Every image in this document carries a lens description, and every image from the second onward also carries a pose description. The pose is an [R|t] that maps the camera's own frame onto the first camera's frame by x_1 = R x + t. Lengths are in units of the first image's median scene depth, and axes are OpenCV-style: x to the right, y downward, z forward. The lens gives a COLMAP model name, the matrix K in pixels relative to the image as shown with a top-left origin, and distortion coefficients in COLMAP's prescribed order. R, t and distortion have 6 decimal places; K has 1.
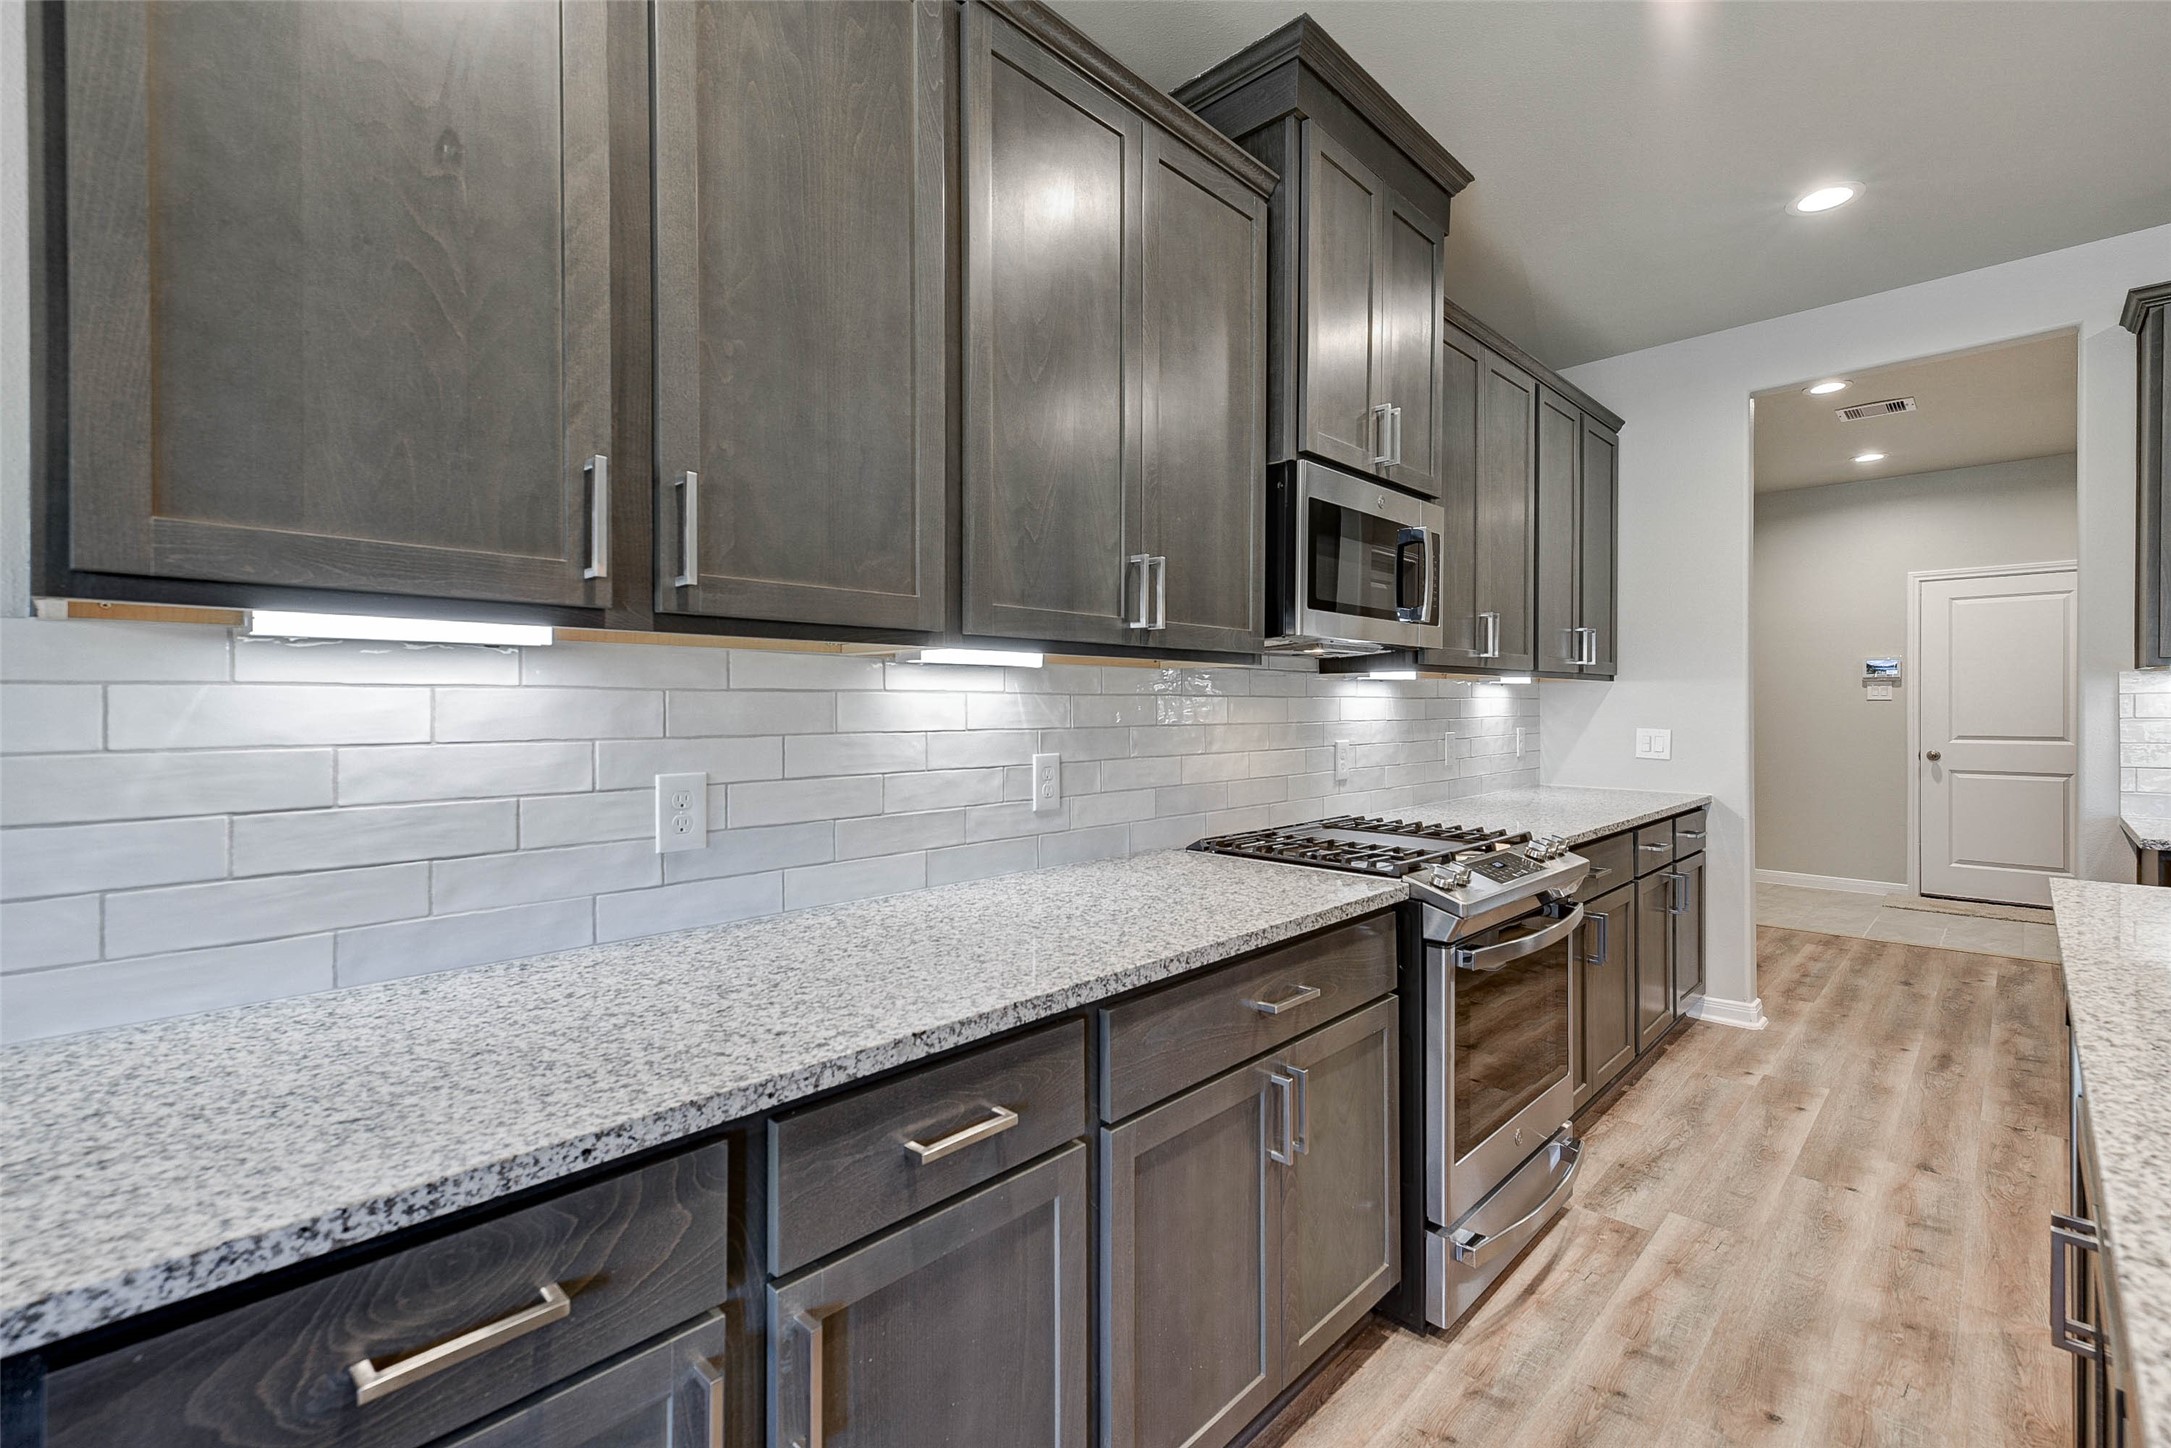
lens RADIAL K [[957.8, 0, 1080.4], [0, 957.8, 707.2], [0, 0, 1]] dist [0.026925, -0.006619]
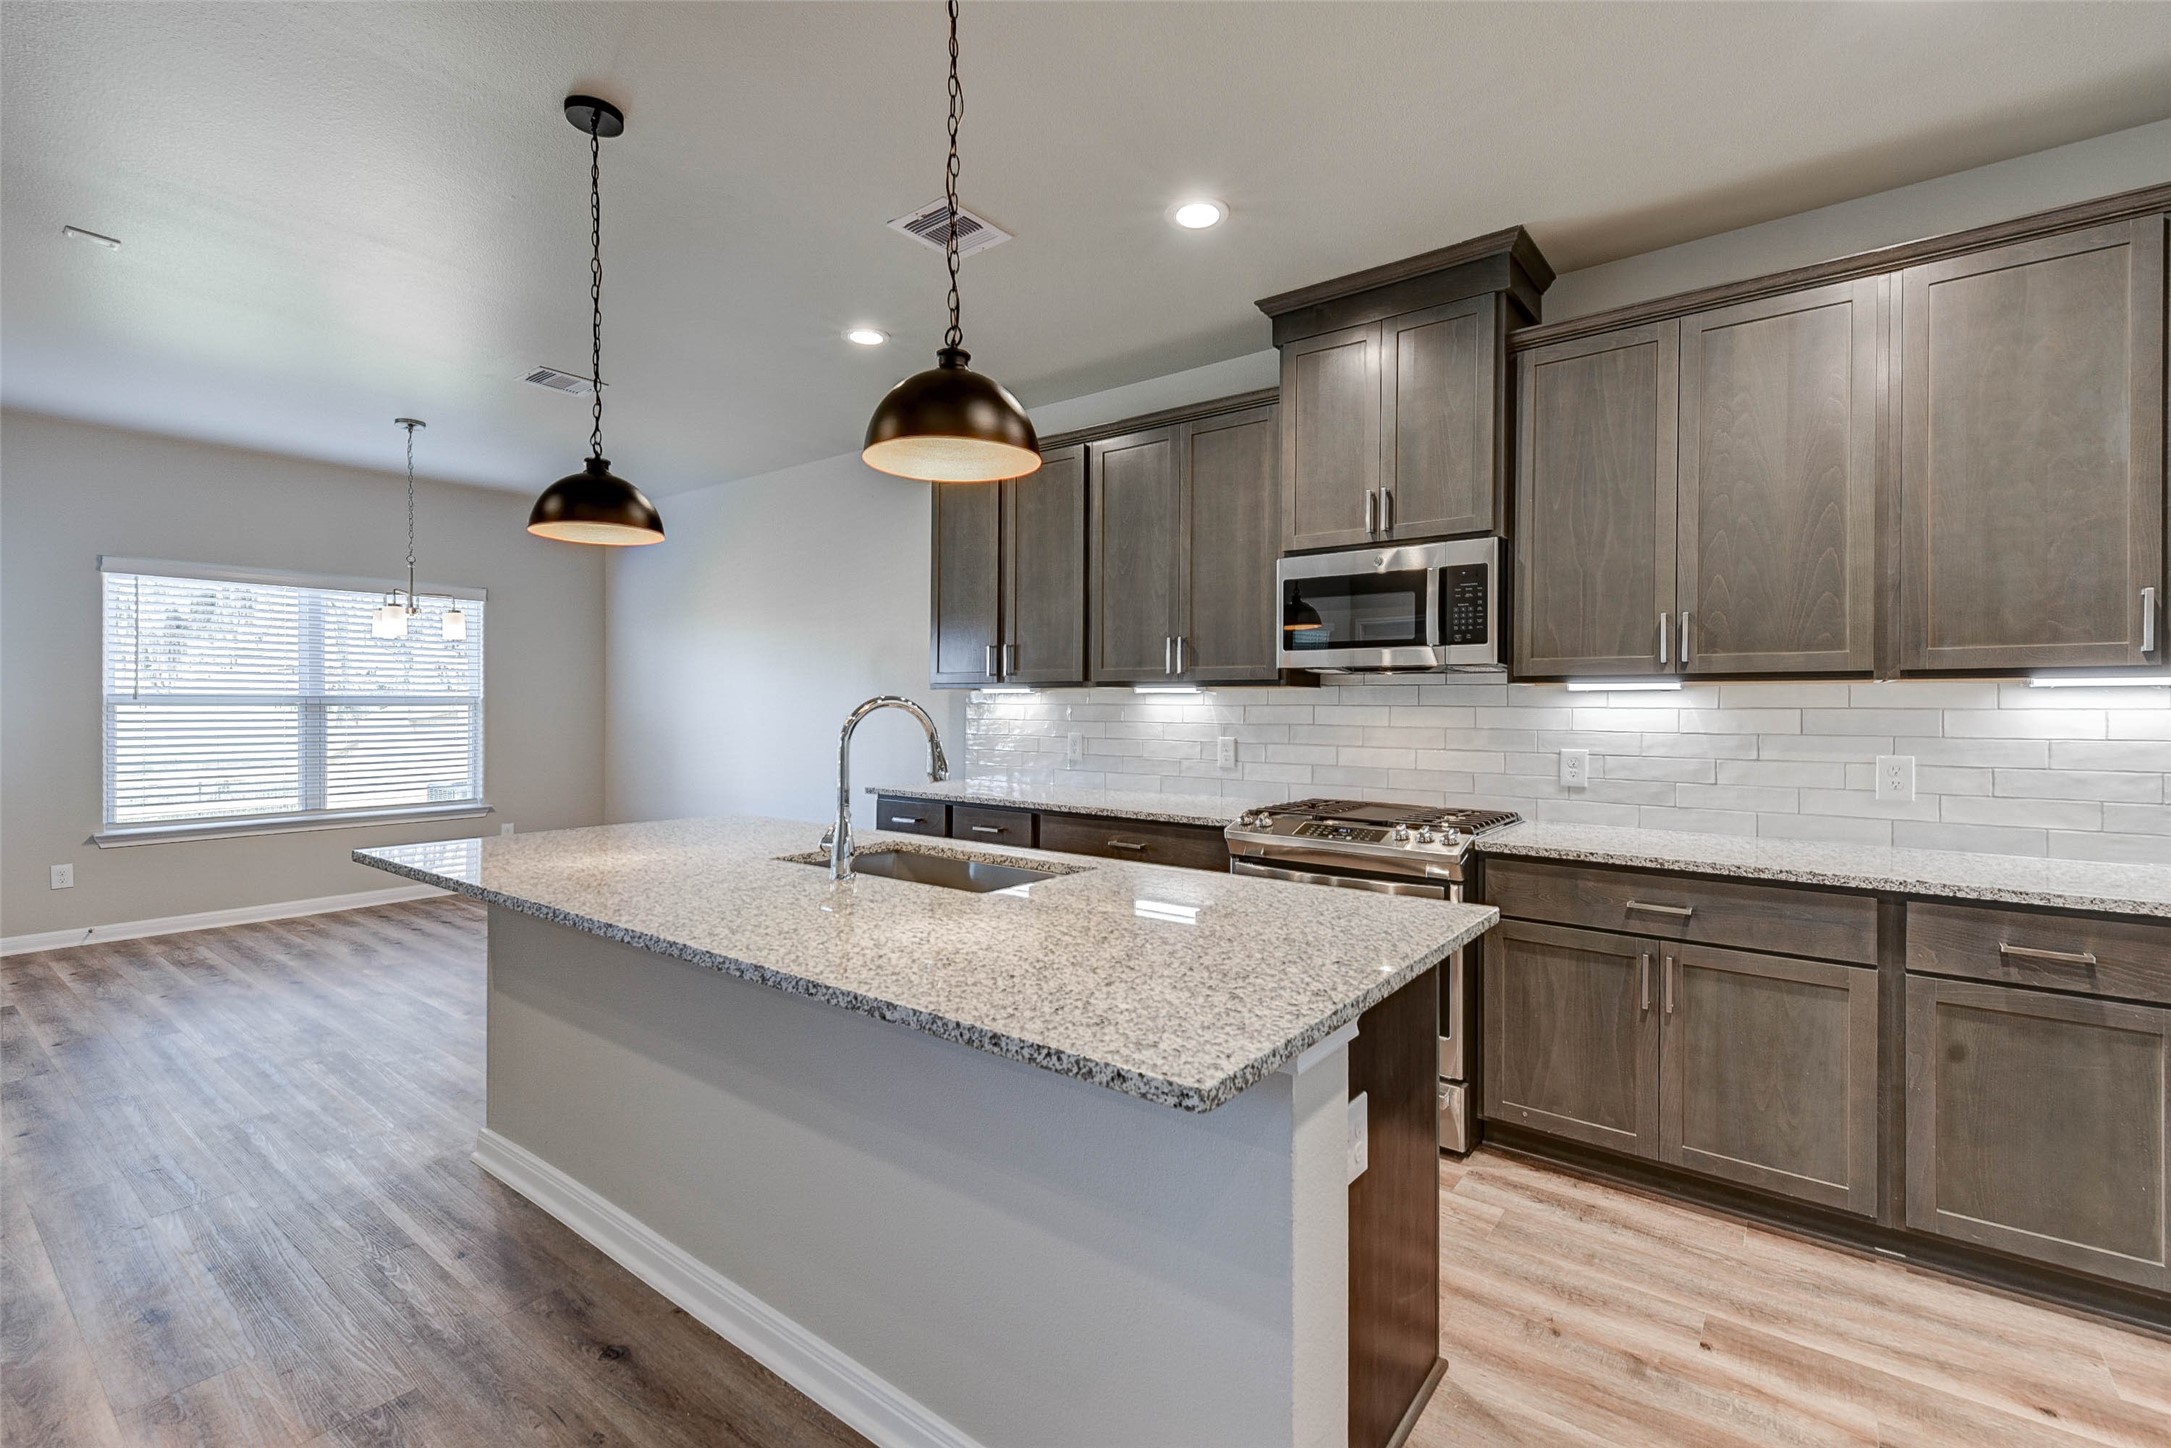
lens RADIAL K [[957.8, 0, 1084.9], [0, 957.8, 712.7], [0, 0, 1]] dist [0.026925, -0.006619]
pose [[0.109060, 0.004644, -0.994024, 2.072047], [-0.011621, 0.999927, 0.003397, -0.003446], [0.993967, 0.011181, 0.109106, 0.587381]]
